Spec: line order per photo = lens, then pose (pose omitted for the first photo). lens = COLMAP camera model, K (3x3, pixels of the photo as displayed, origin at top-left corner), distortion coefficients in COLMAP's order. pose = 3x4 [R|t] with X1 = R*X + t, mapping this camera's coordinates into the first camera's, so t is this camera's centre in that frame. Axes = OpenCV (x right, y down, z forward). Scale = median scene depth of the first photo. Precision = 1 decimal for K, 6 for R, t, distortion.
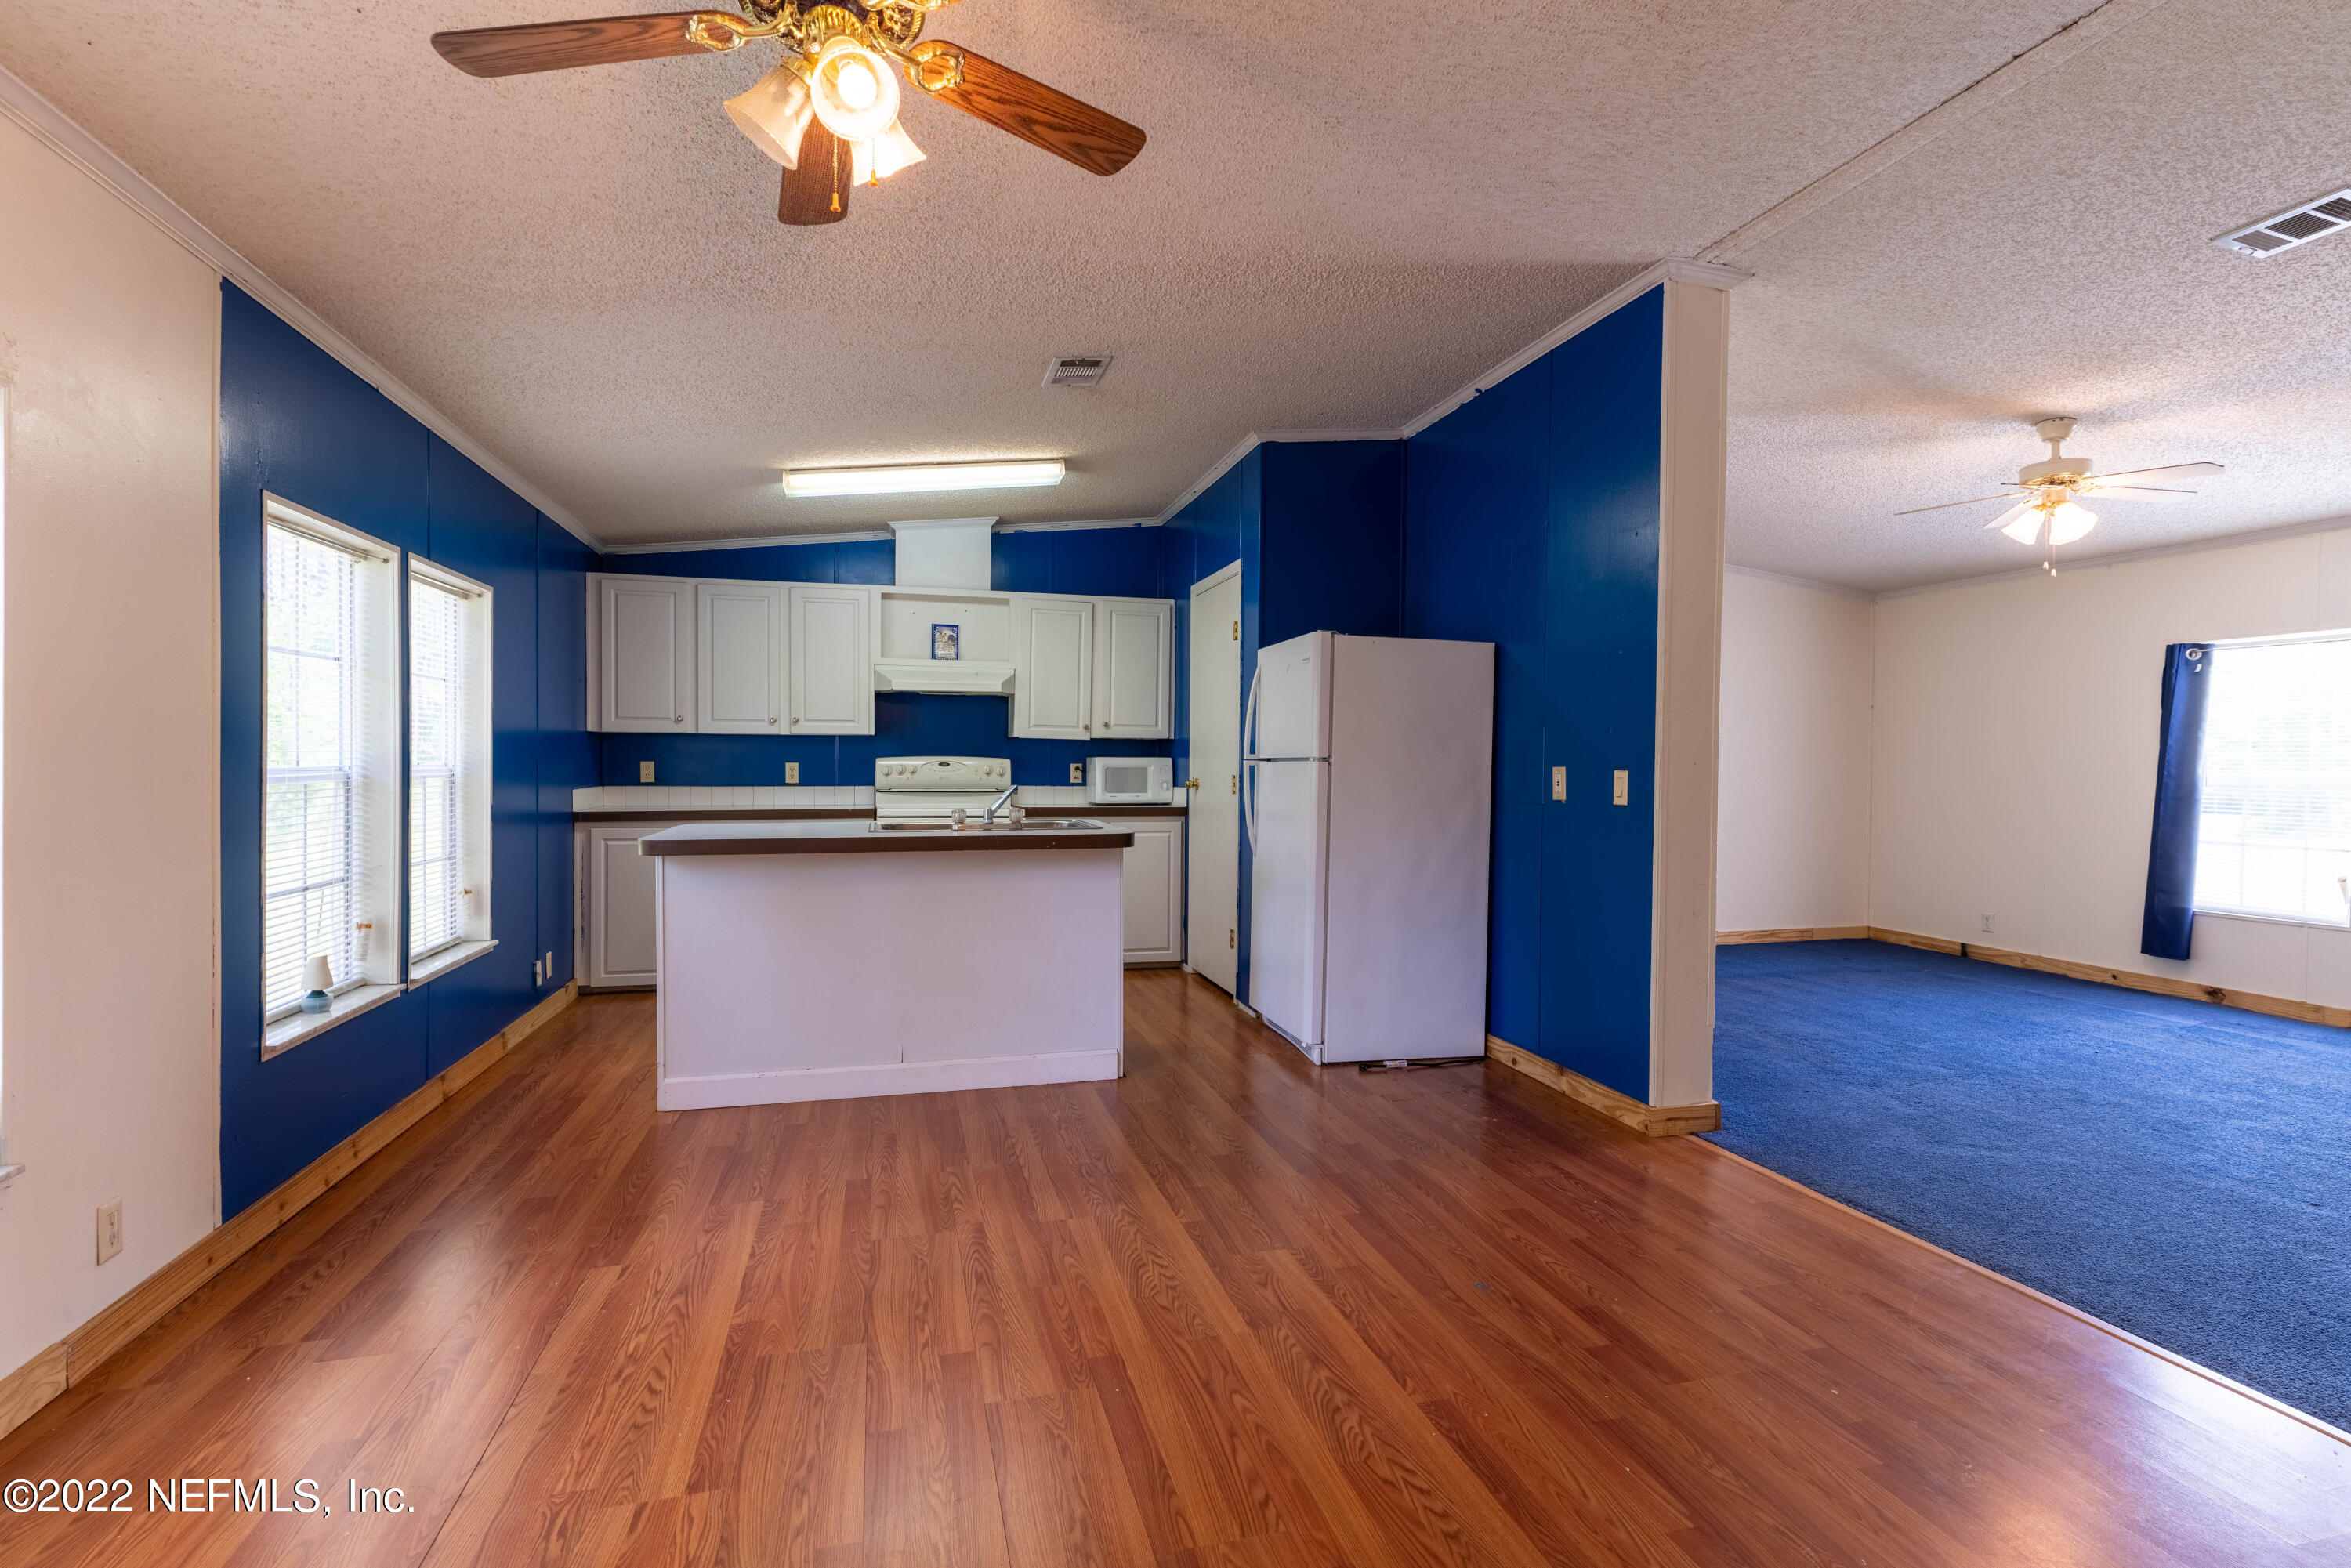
lens RADIAL K [[1114.3, 0, 1179.5], [0, 1114.3, 783.3], [0, 0, 1]] dist [0.003252, 0.001160]
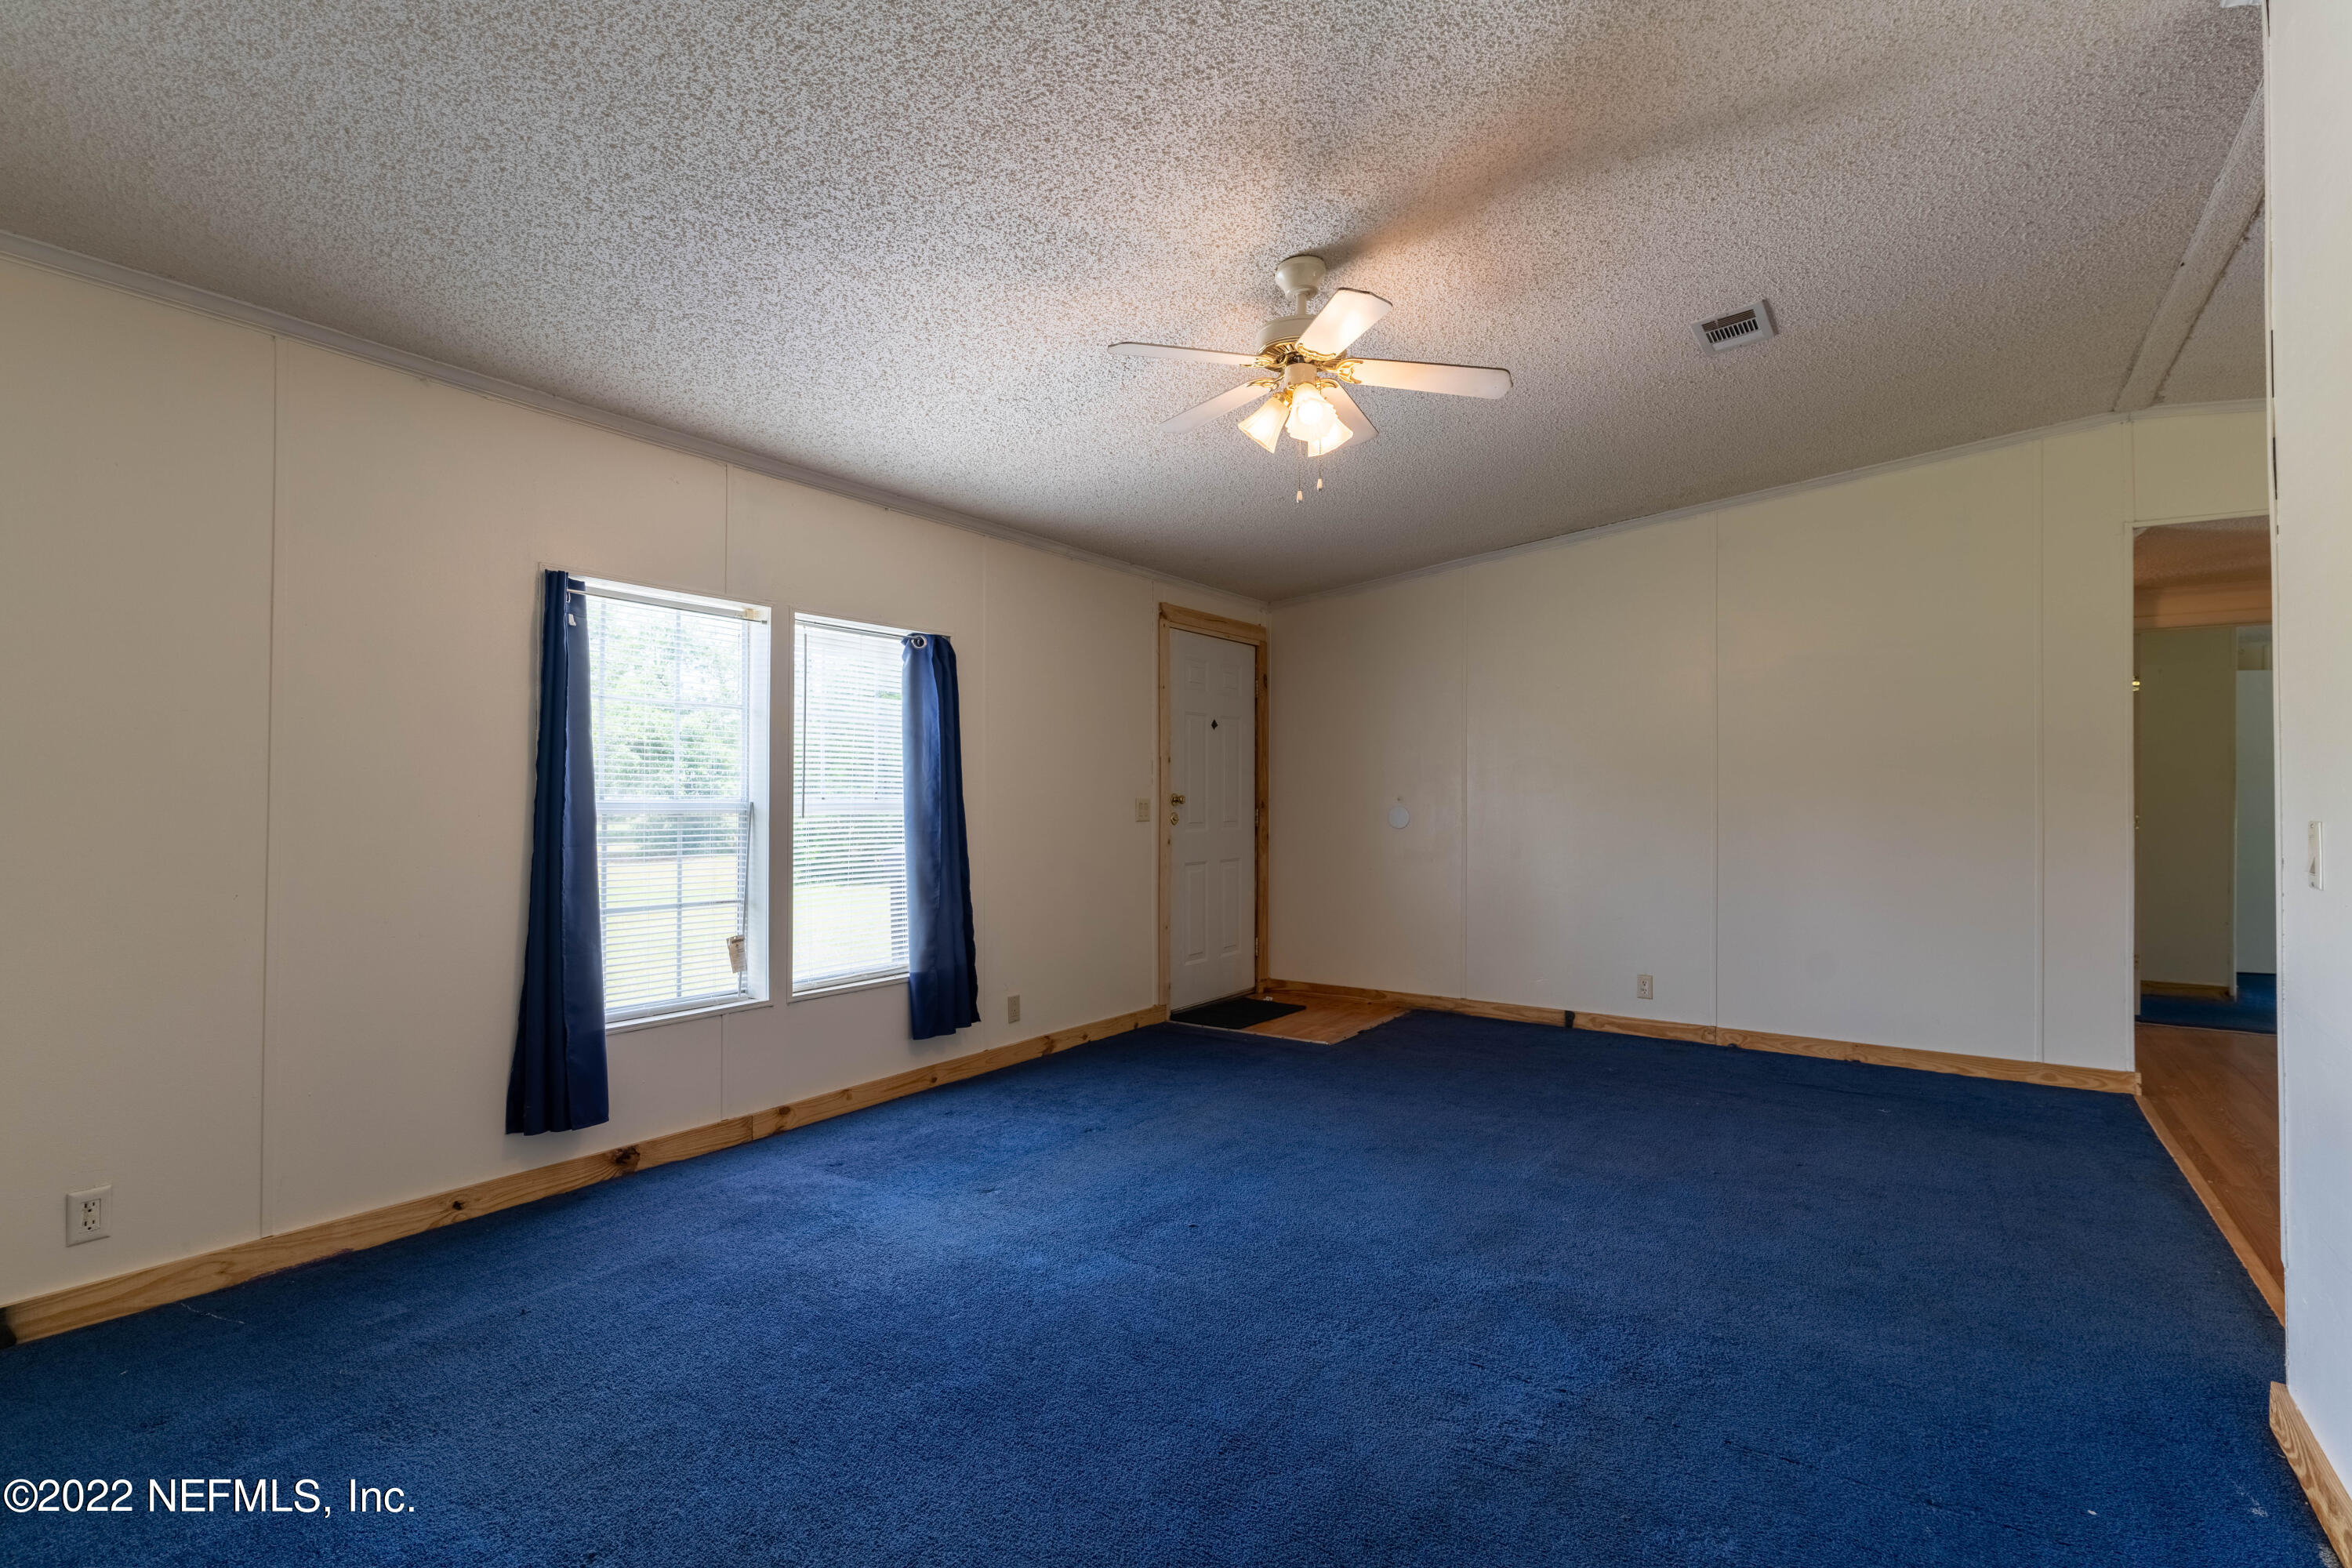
lens RADIAL K [[1114.8, 0, 1176.5], [0, 1114.8, 782.5], [0, 0, 1]] dist [0.003252, 0.001160]
pose [[-0.654236, 0.005306, 0.756272, 0.269282], [0.007124, 0.999974, -0.000852, -0.009295], [-0.756257, 0.004830, -0.654257, 1.116669]]
